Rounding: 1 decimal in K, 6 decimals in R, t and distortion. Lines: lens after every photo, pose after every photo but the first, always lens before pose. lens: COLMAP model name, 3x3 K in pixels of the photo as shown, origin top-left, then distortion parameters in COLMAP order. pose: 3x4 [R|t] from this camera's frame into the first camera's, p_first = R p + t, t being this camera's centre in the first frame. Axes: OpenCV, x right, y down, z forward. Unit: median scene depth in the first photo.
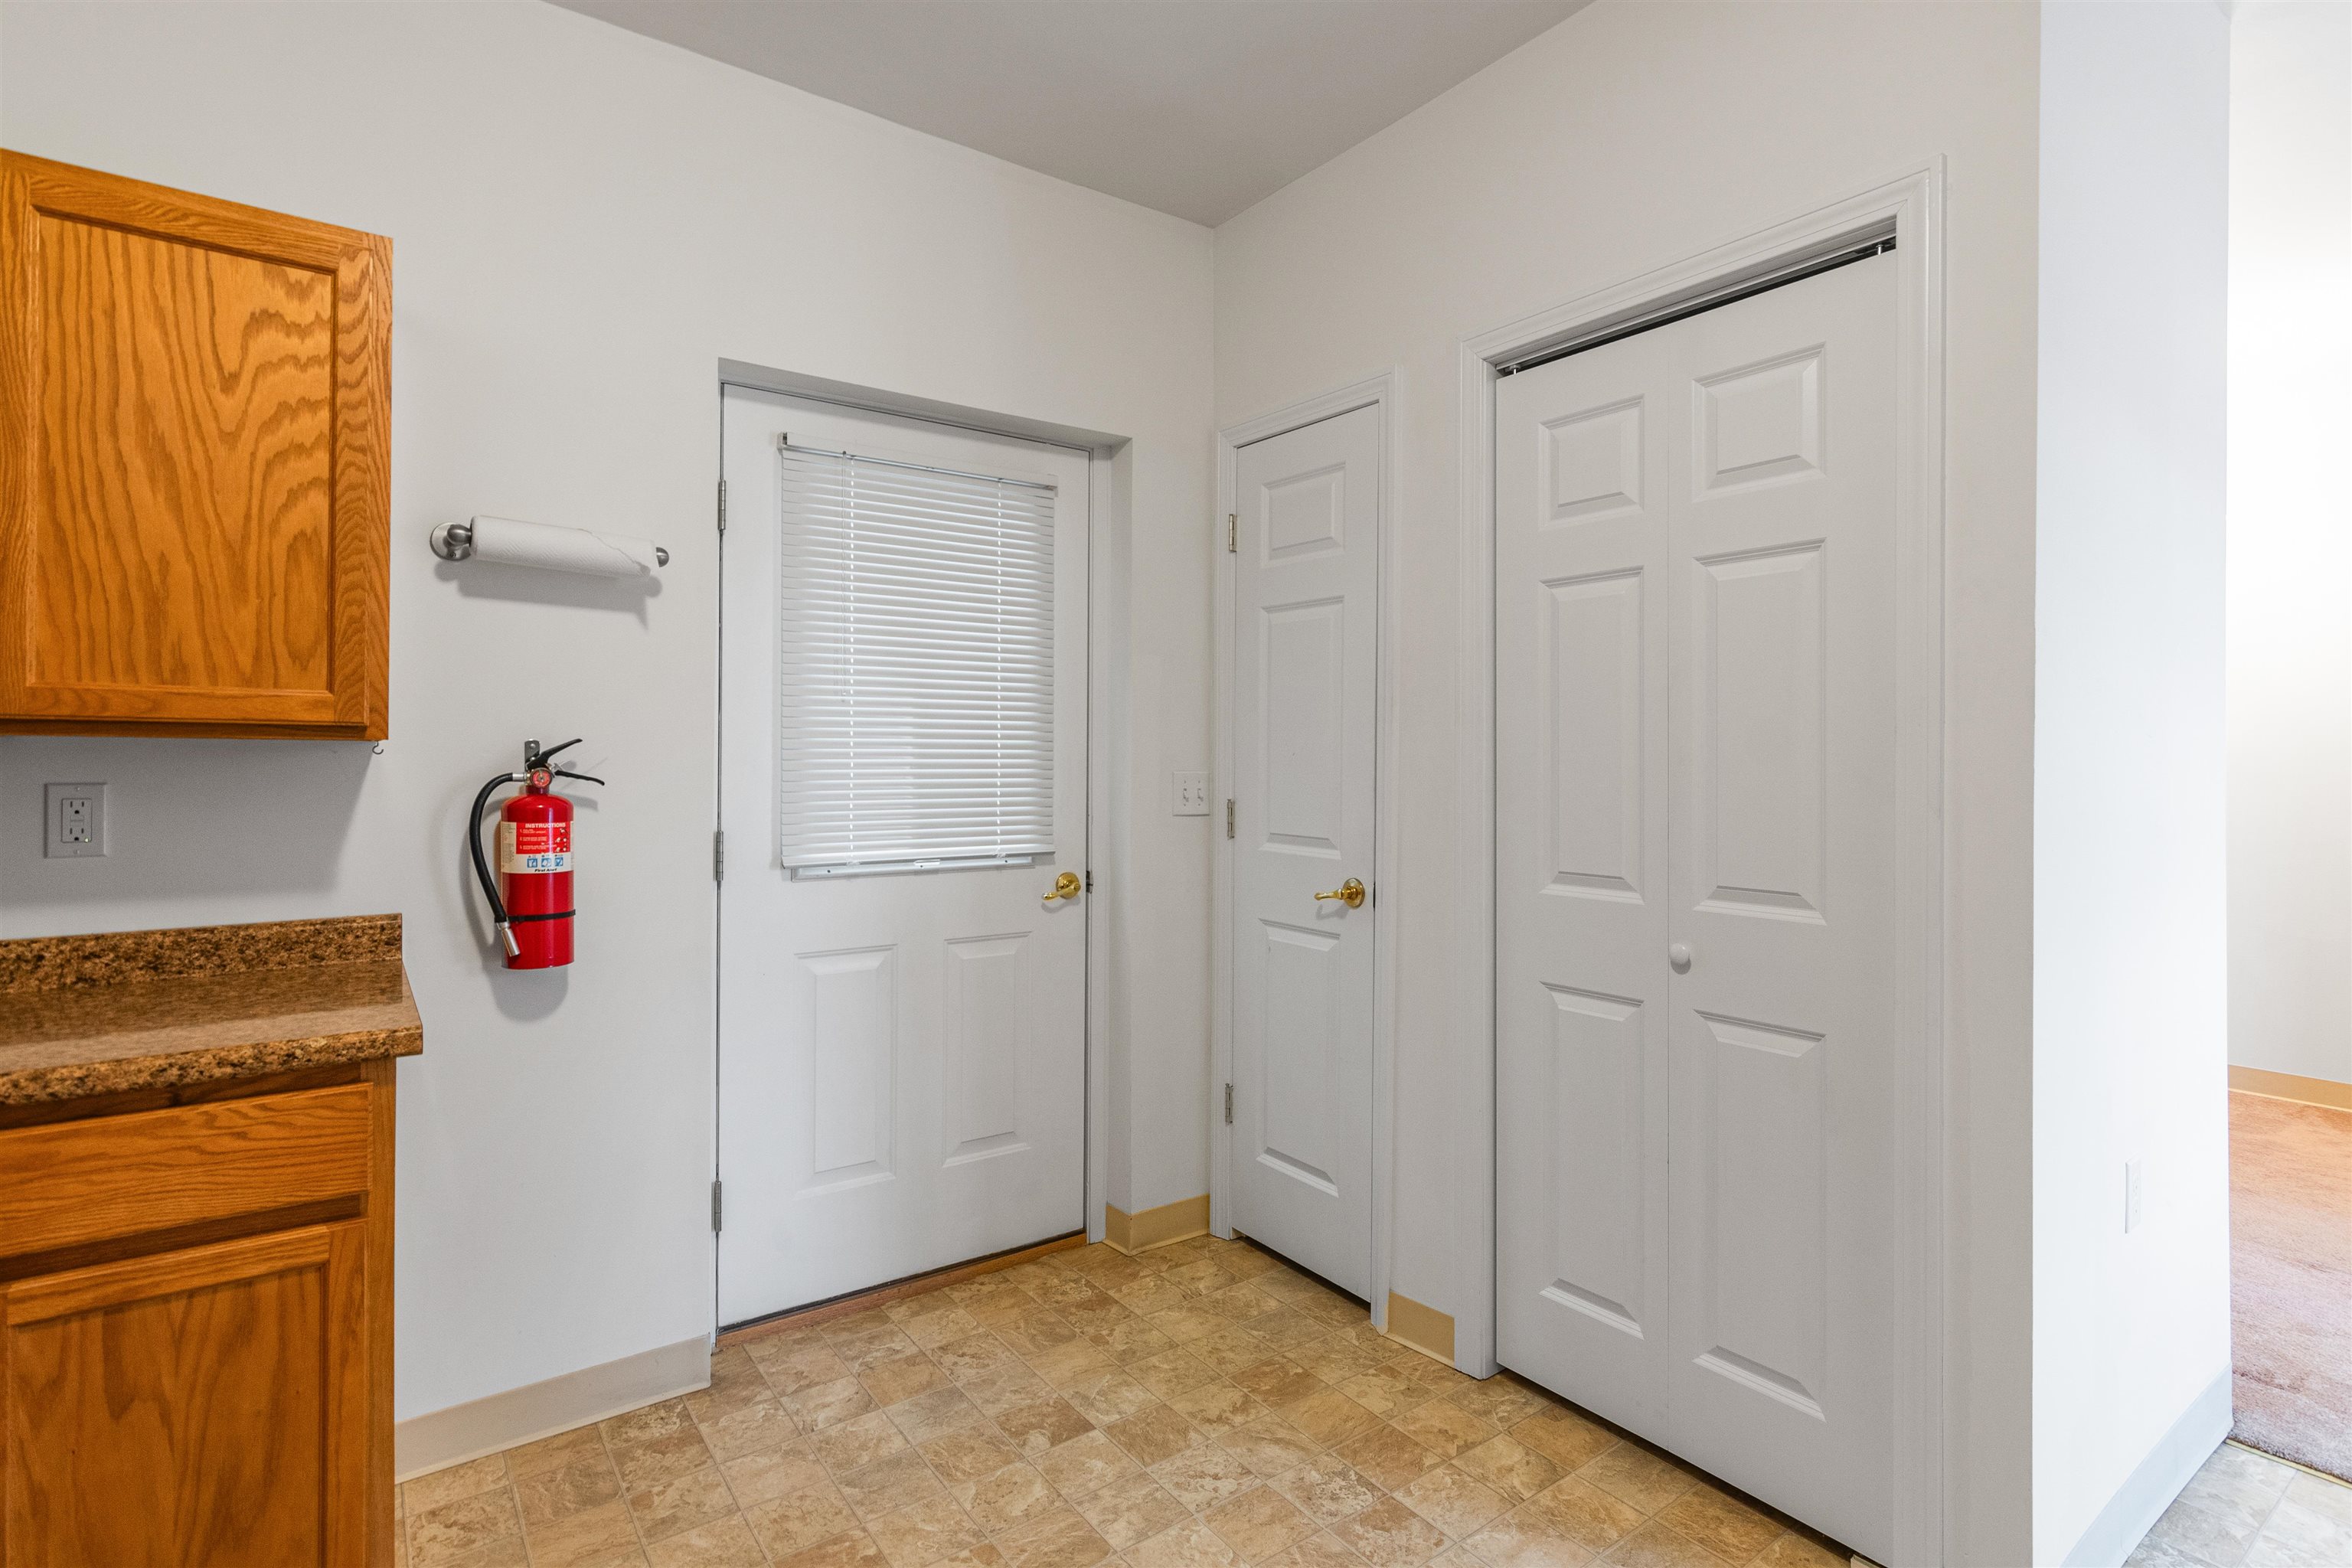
lens RADIAL K [[1132.8, 0, 1162.9], [0, 1132.8, 764.6], [0, 0, 1]] dist [-0.004292, 0.001782]
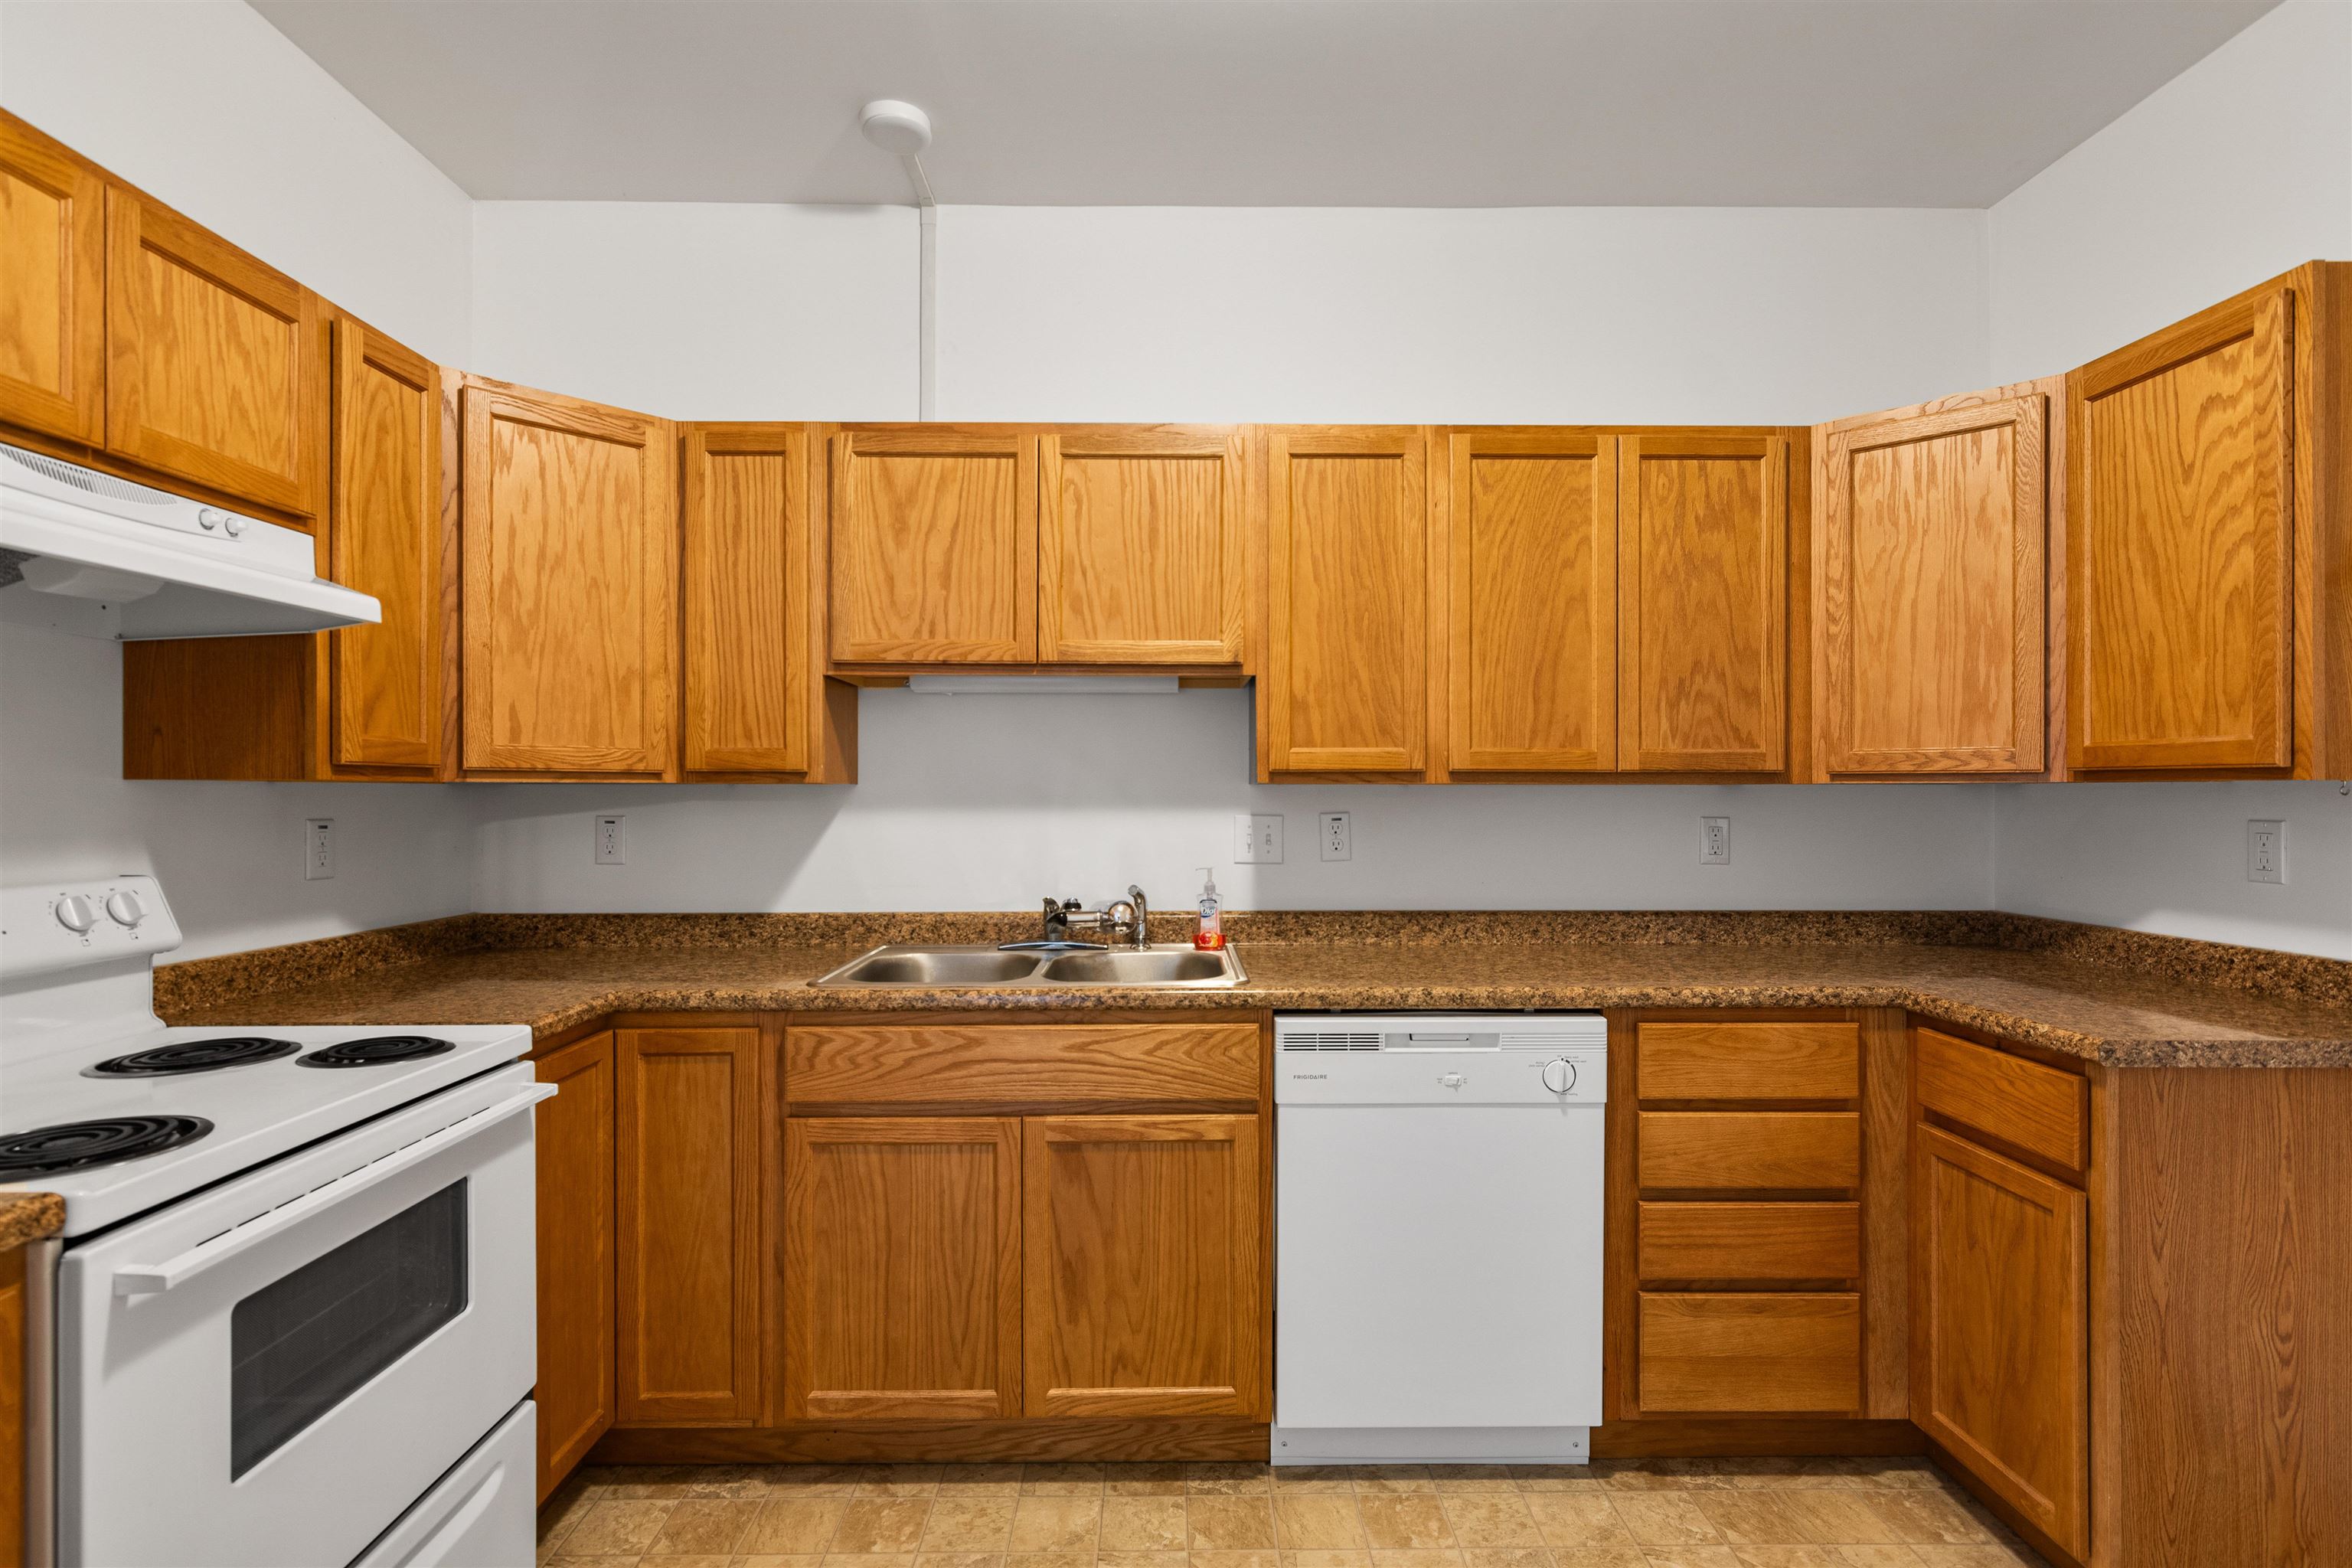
lens RADIAL K [[1132.8, 0, 1198.4], [0, 1132.8, 791.0], [0, 0, 1]] dist [-0.004292, 0.001782]
pose [[-0.567998, -0.004191, -0.823020, 0.712514], [-0.006181, 0.999981, -0.000826, -0.006392], [0.823007, 0.004617, -0.568013, 0.843587]]
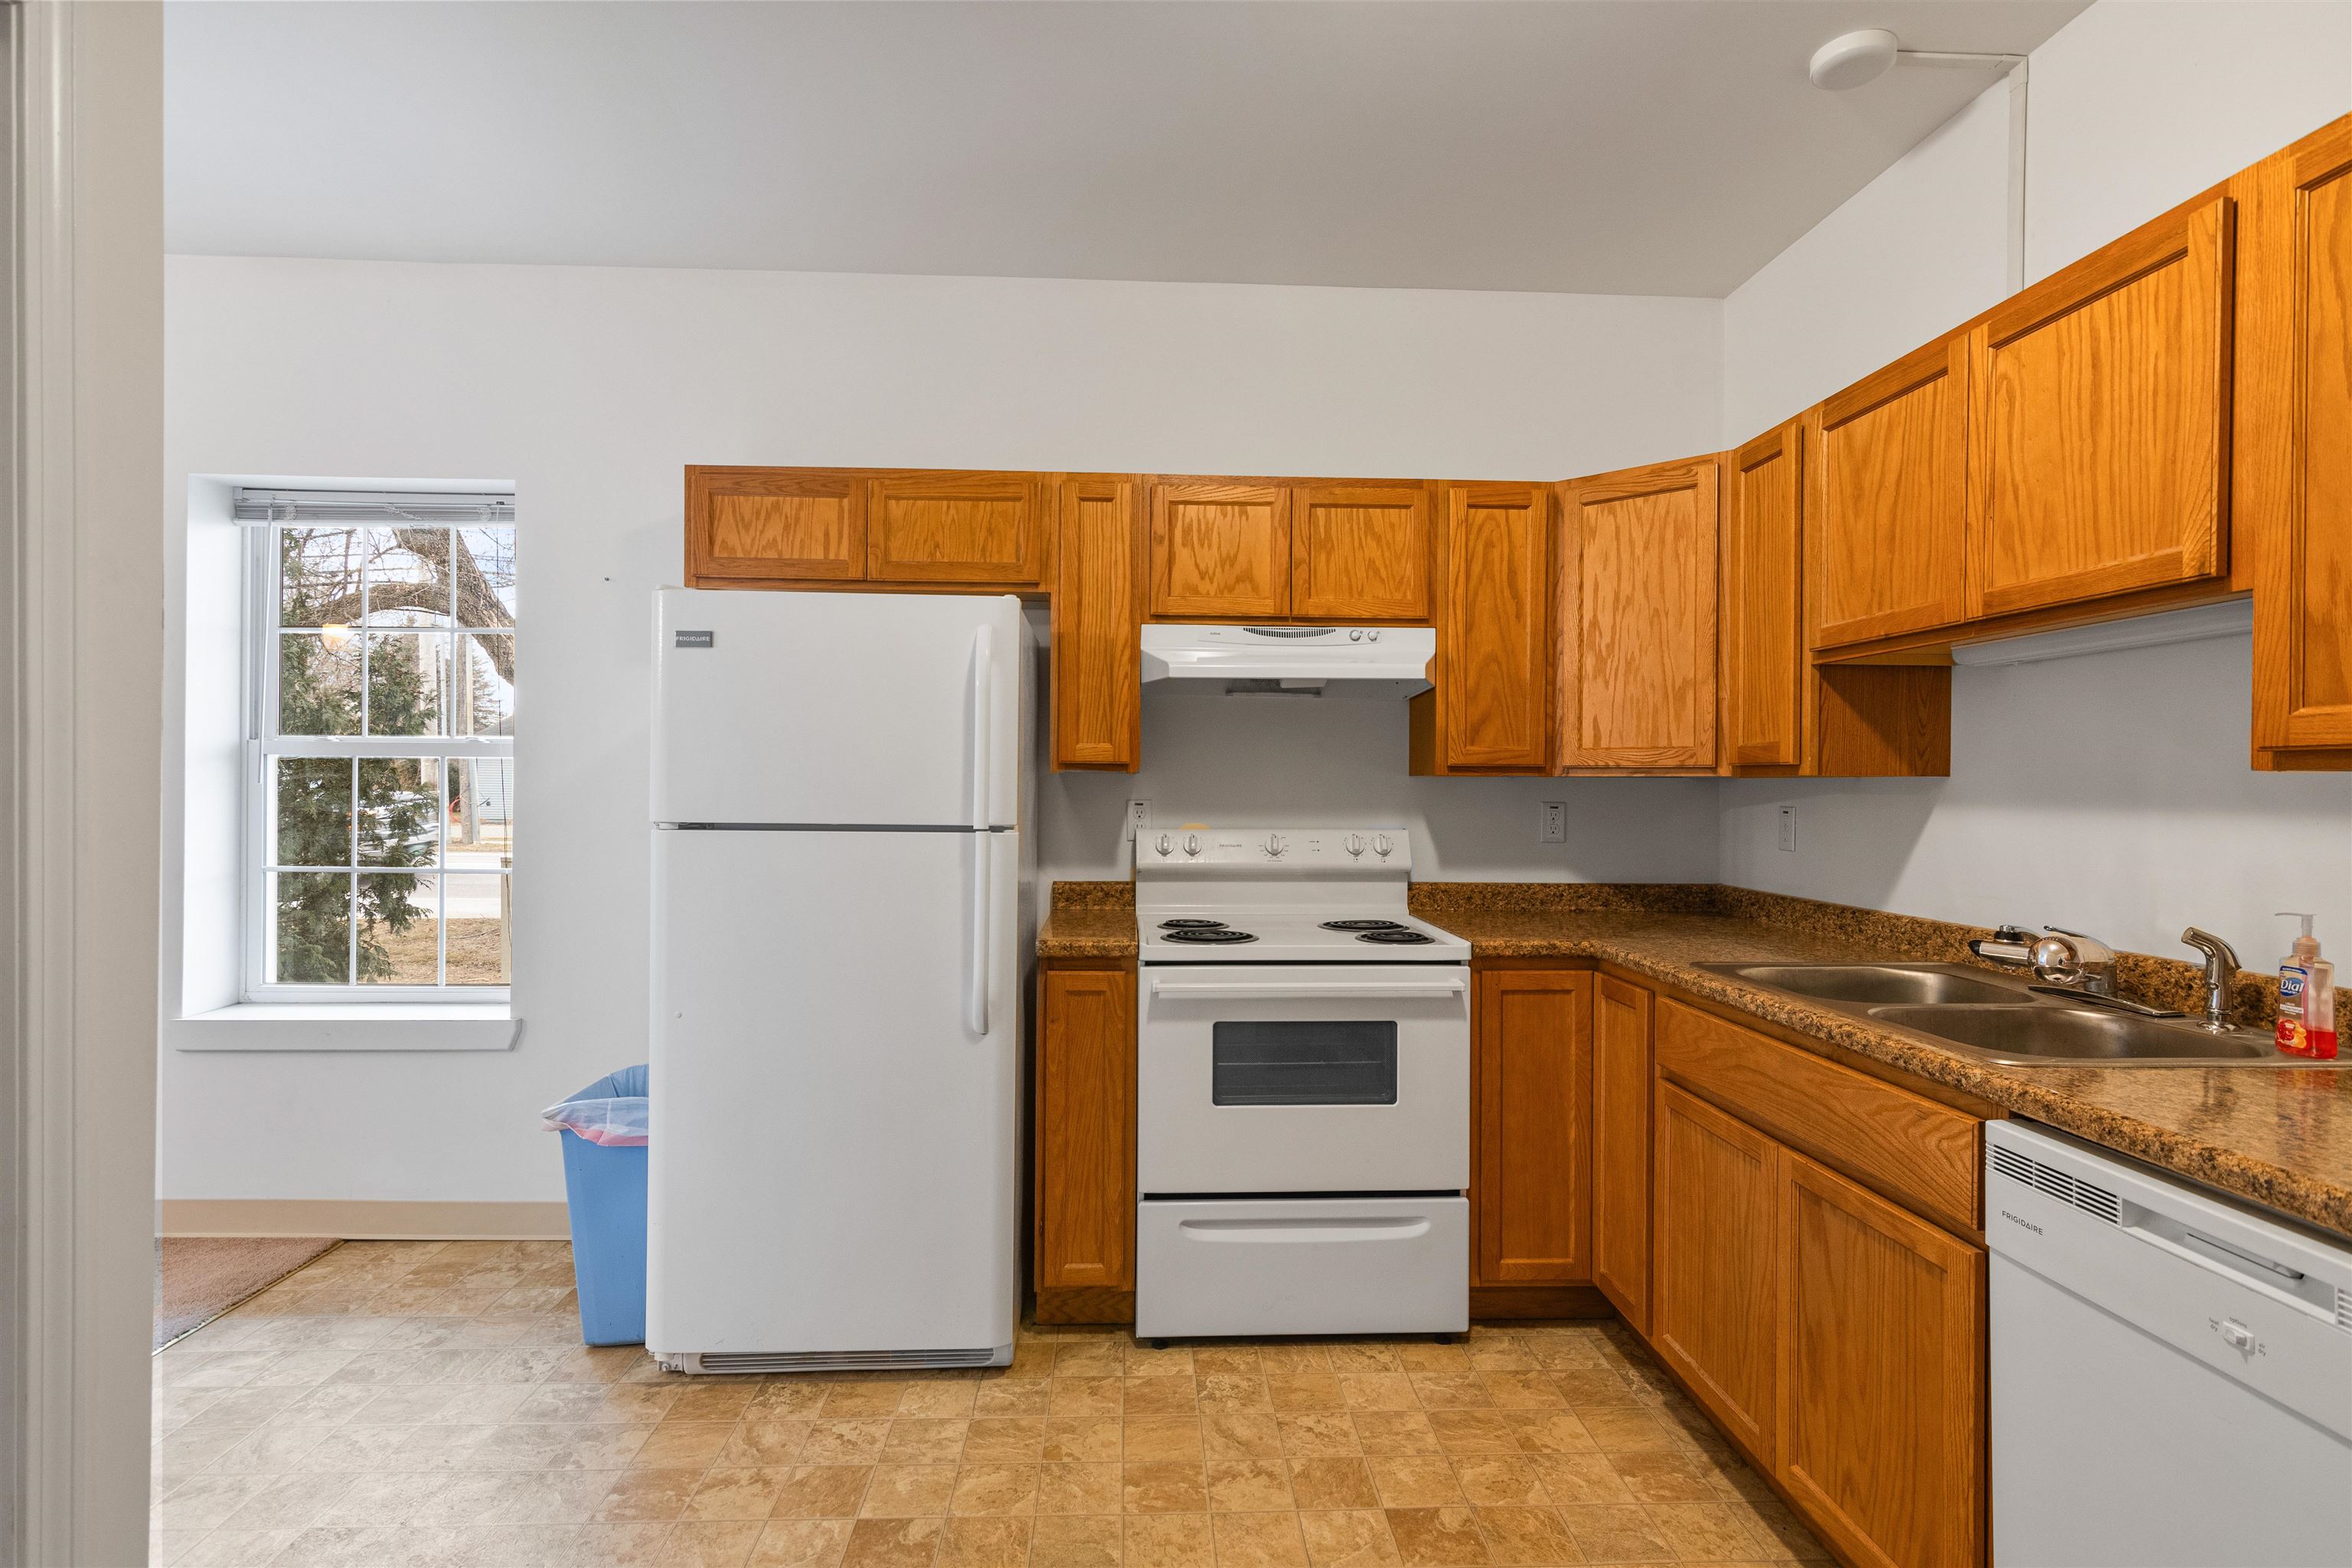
lens RADIAL K [[1132.8, 0, 1180.0], [0, 1132.8, 785.1], [0, 0, 1]] dist [-0.004292, 0.001782]
pose [[-0.839900, -0.008799, 0.542670, -0.273907], [-0.005143, 0.999953, 0.008253, -0.010115], [-0.542717, 0.004141, -0.839906, 1.228781]]
